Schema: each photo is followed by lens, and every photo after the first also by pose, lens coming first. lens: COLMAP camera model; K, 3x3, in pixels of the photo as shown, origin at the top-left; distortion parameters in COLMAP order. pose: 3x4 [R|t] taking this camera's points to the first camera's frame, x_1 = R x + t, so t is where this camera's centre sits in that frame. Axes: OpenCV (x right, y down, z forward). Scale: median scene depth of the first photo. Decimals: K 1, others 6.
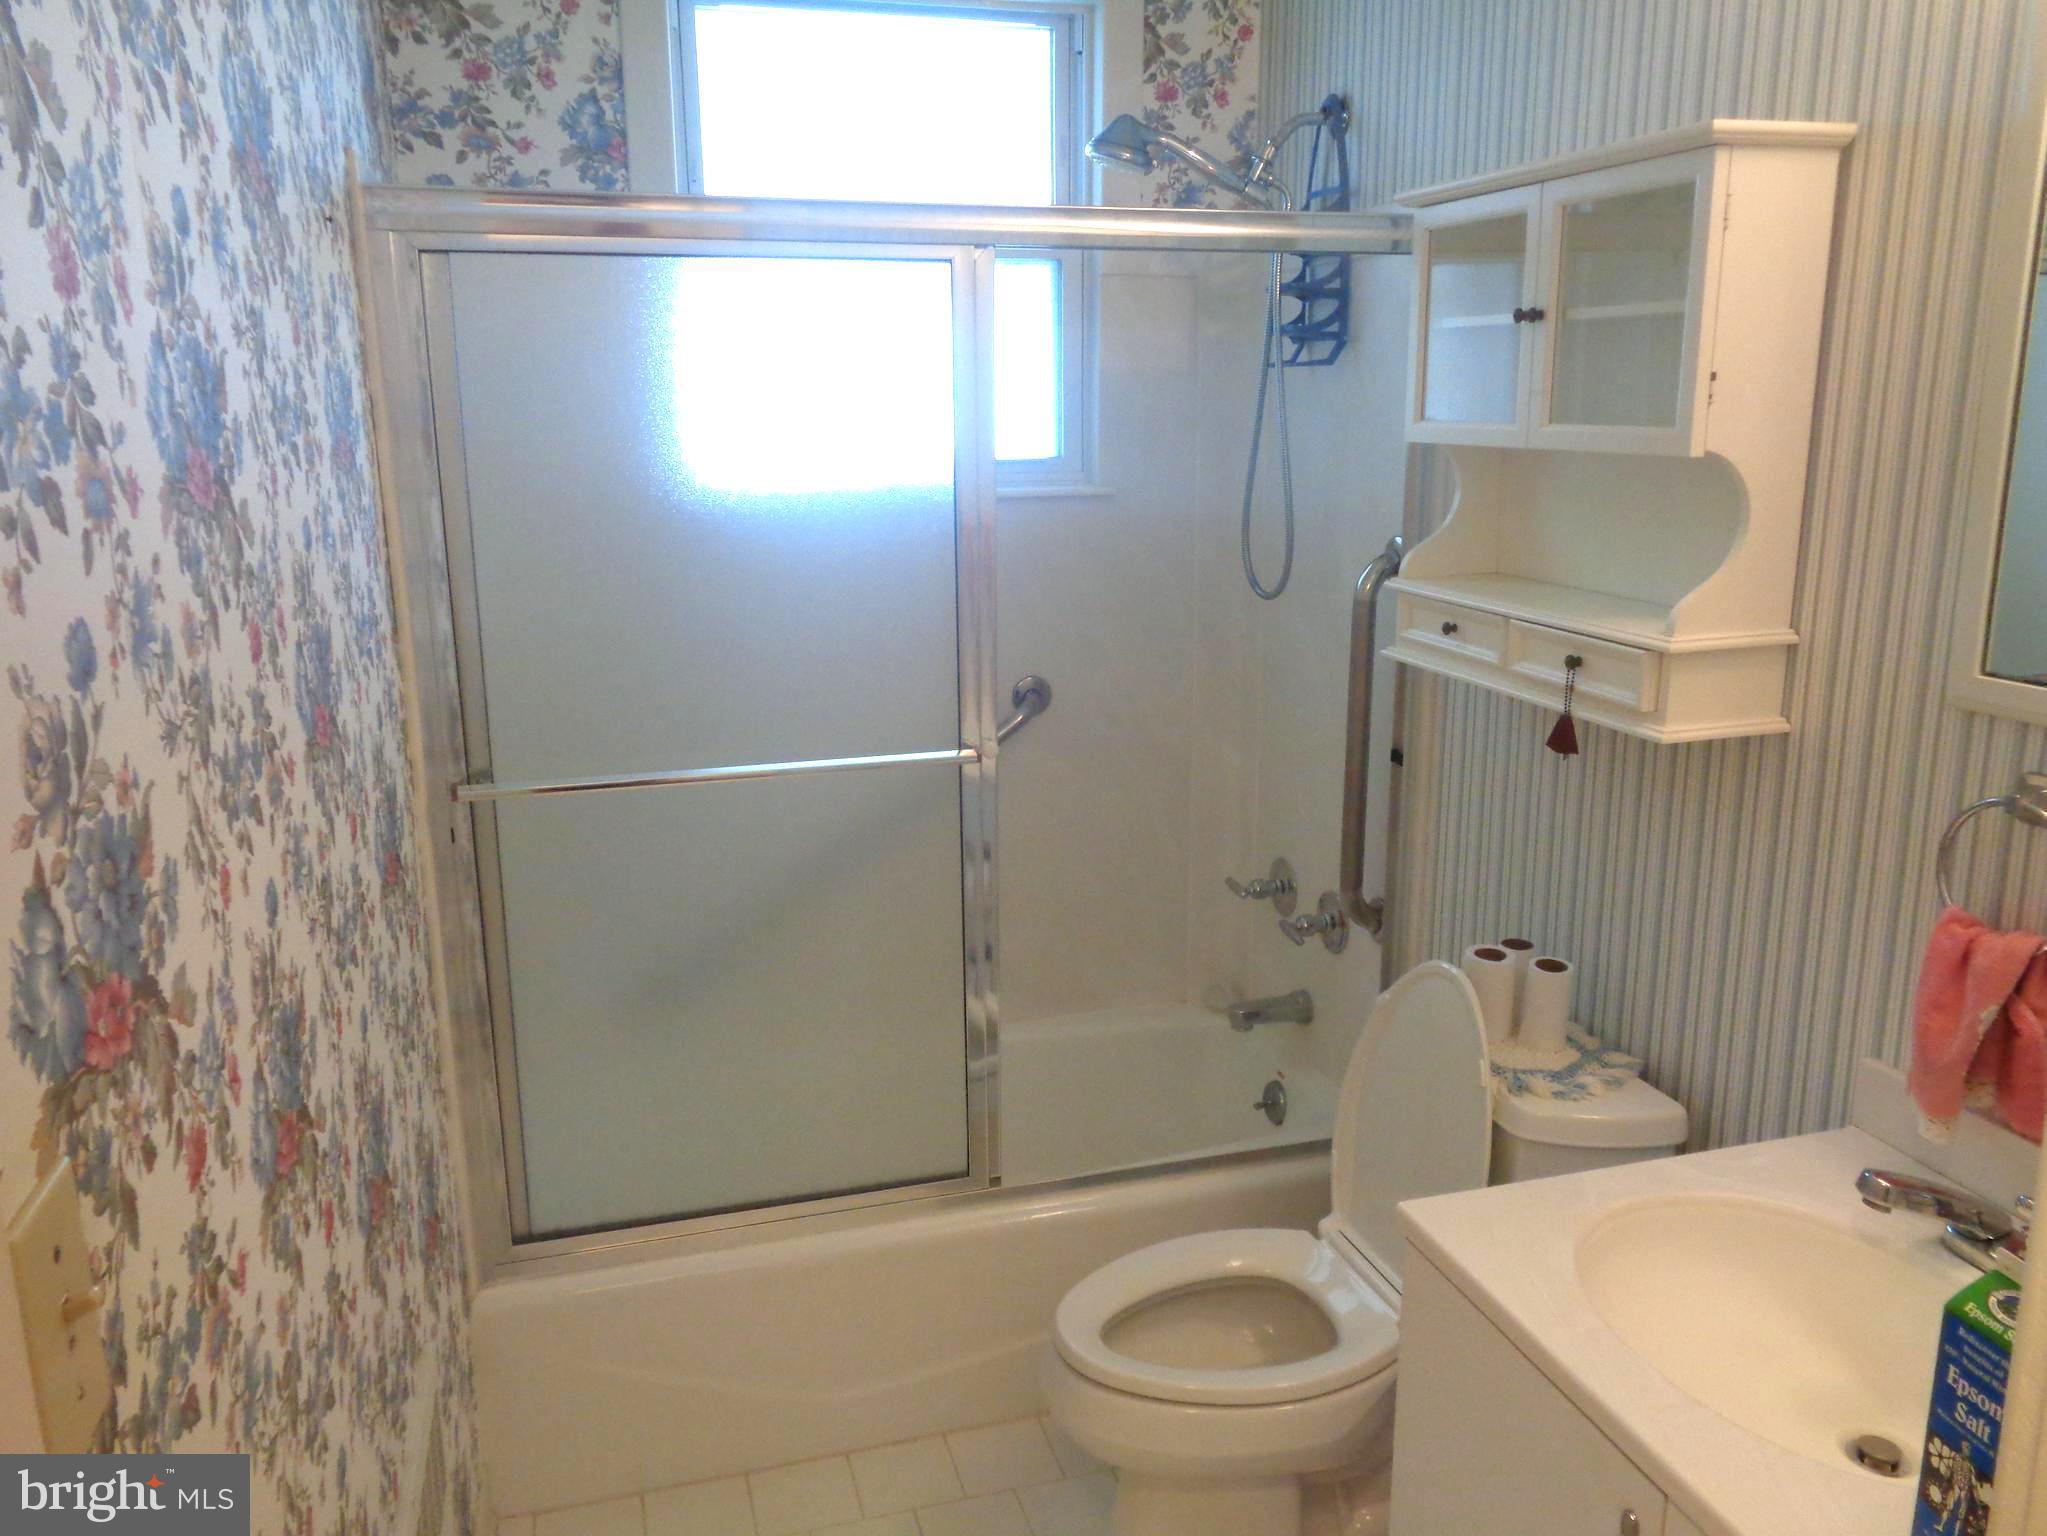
lens RADIAL K [[1557.1, 0, 1022.8], [0, 1557.1, 764.8], [0, 0, 1]] dist [0.023848, -0.001942]
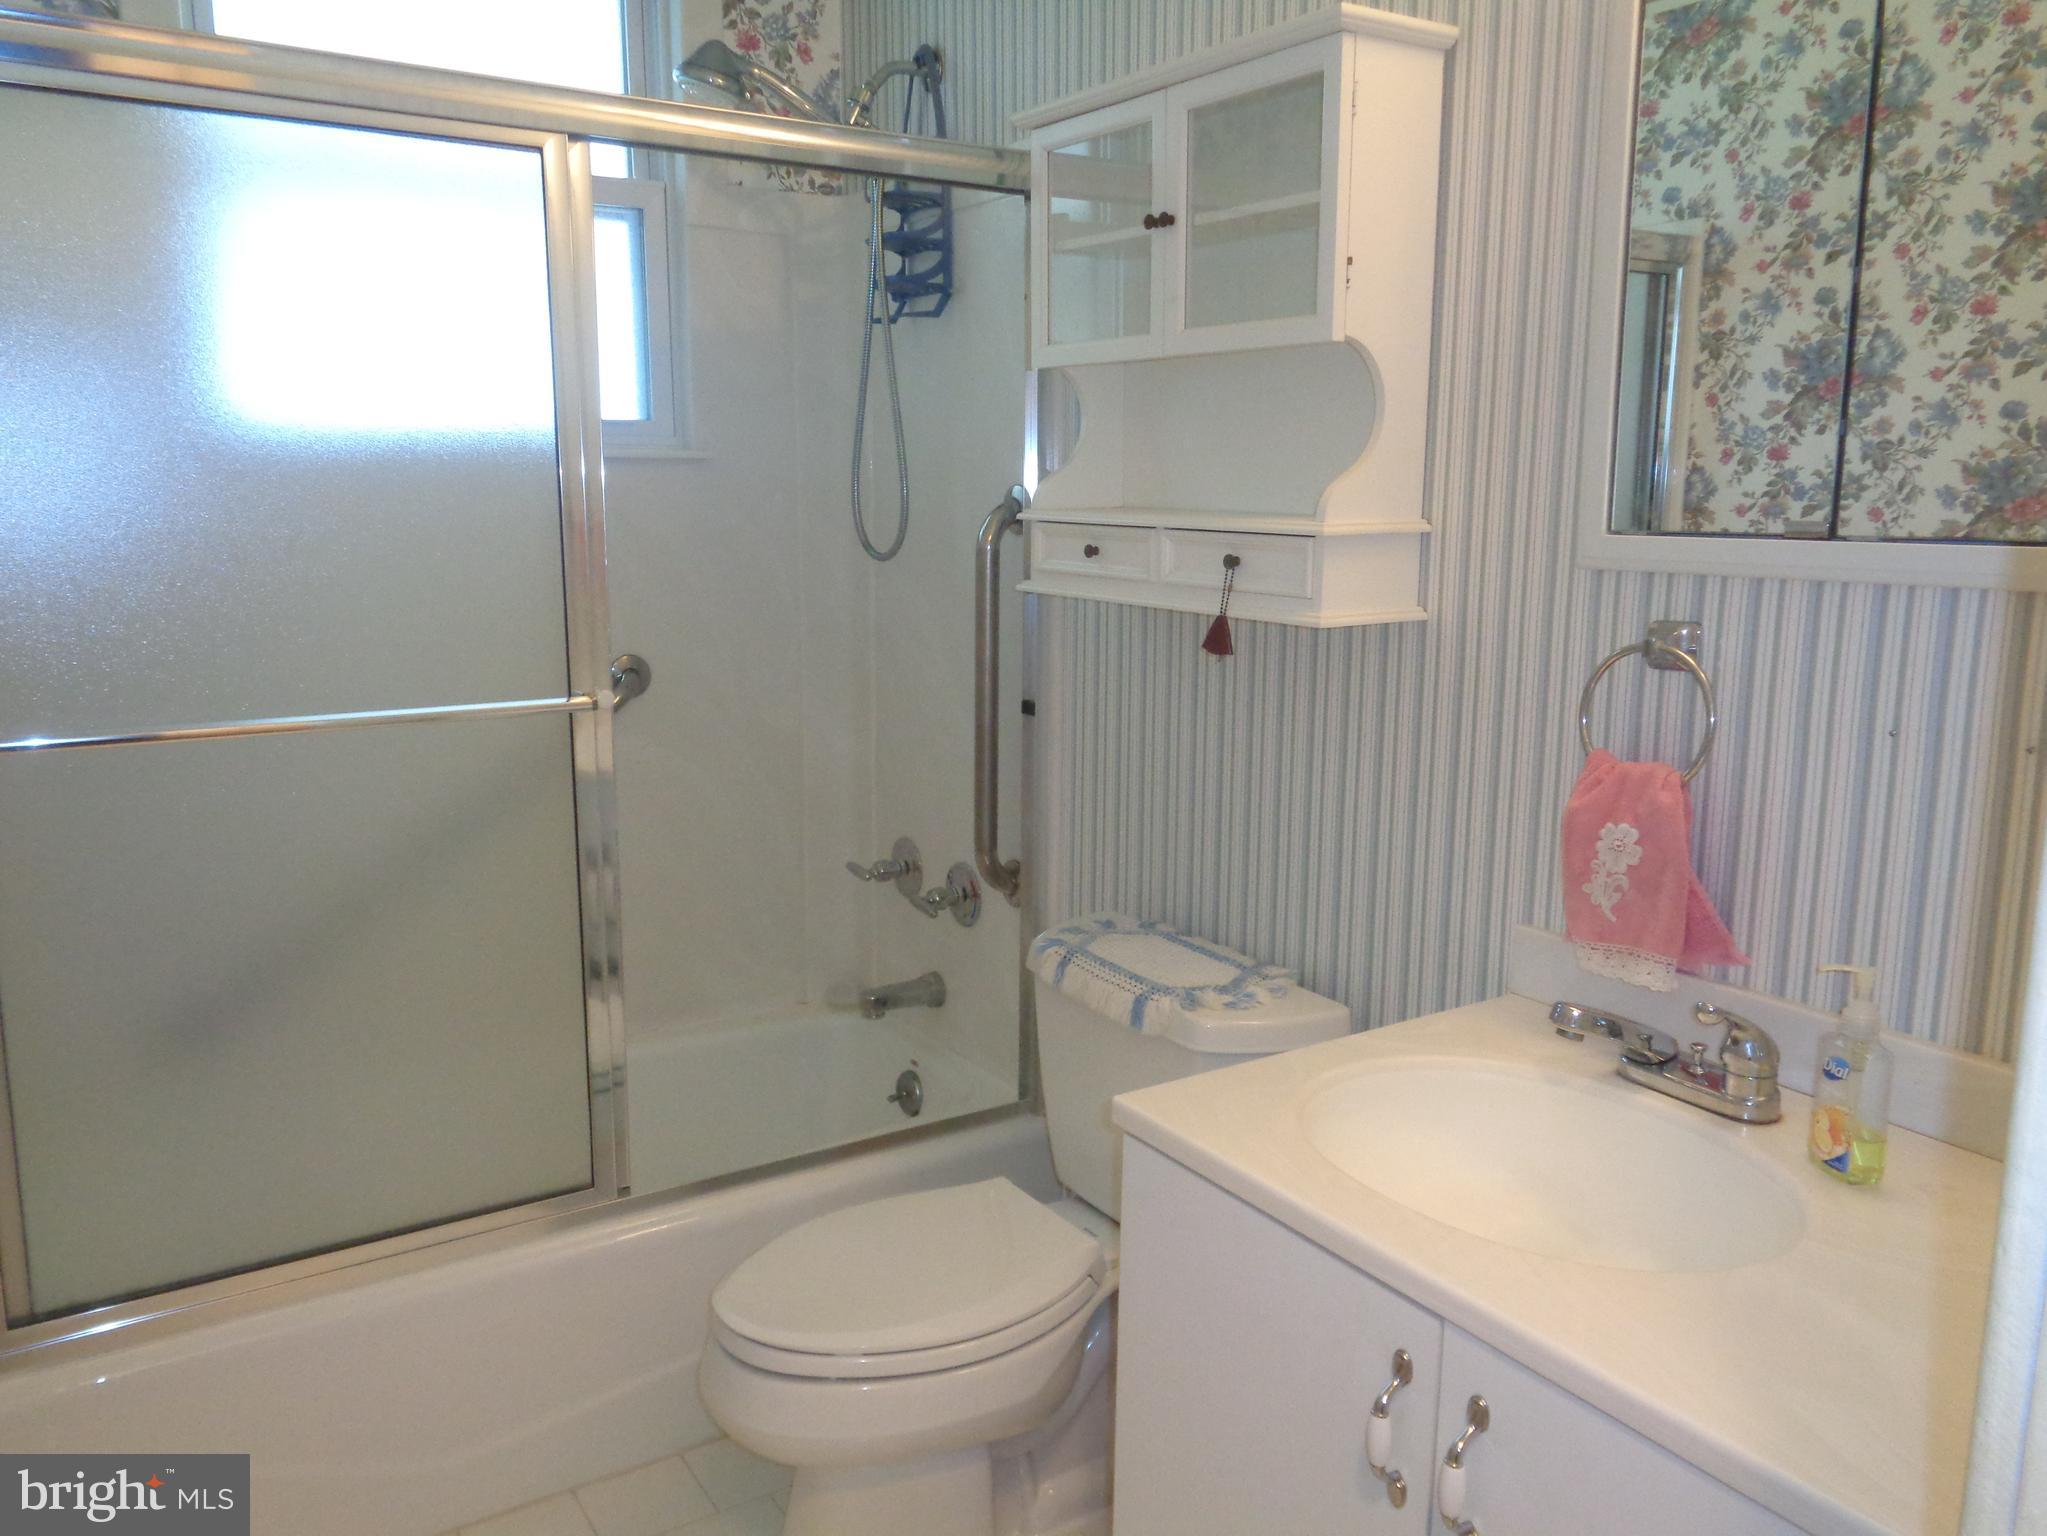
lens RADIAL K [[1557.1, 0, 1022.2], [0, 1557.1, 765.2], [0, 0, 1]] dist [0.023848, -0.001942]
pose [[0.958517, -0.039906, 0.282227, -0.046661], [0.053265, 0.997786, -0.039821, 0.079141], [-0.280013, 0.053202, 0.958521, 0.073696]]
